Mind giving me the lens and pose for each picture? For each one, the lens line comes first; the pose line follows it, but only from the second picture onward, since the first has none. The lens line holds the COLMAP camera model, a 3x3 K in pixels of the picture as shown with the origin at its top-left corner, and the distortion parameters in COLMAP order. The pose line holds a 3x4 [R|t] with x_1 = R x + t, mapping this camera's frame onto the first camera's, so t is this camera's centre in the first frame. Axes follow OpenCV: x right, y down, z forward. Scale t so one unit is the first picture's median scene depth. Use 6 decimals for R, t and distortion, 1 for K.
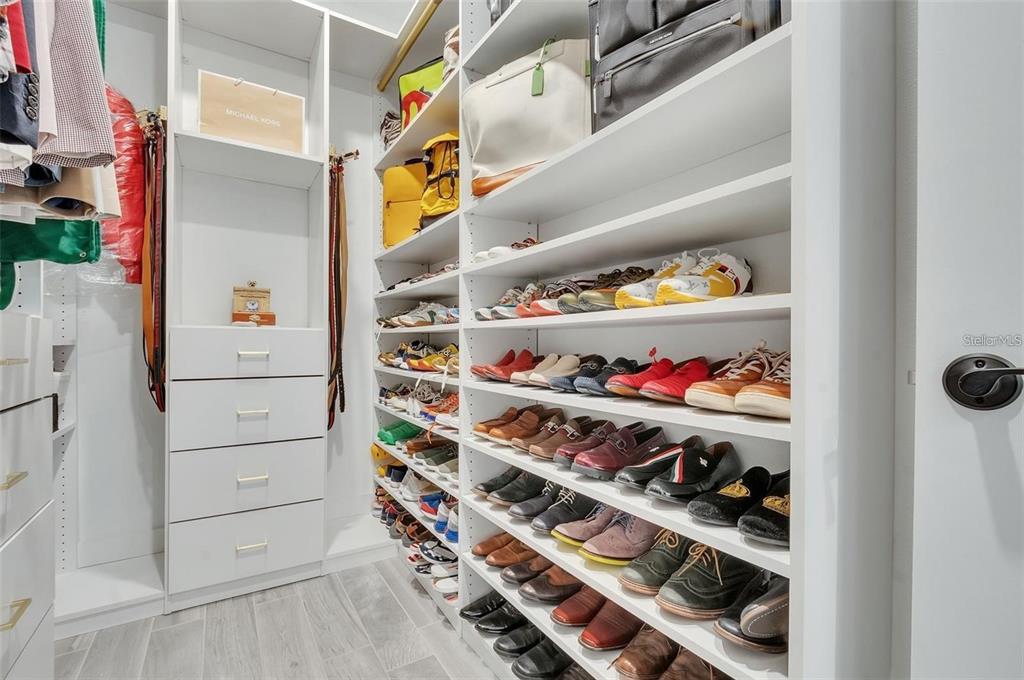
lens RADIAL K [[457.7, 0, 512.3], [0, 457.7, 344.4], [0, 0, 1]] dist [-0.001808, -0.001225]
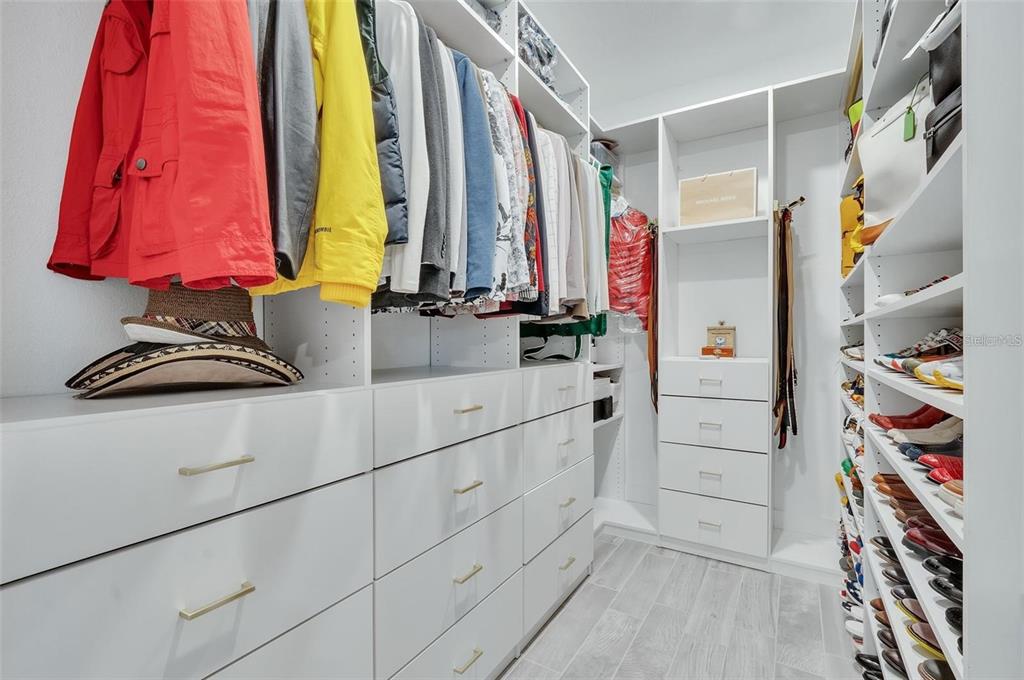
lens RADIAL K [[457.7, 0, 513.7], [0, 457.7, 341.6], [0, 0, 1]] dist [-0.001808, -0.001225]
pose [[0.435654, -0.001322, -0.900113, 0.387743], [0.000973, 0.999999, -0.000997, -0.091088], [0.900113, -0.000442, 0.435655, -0.102881]]
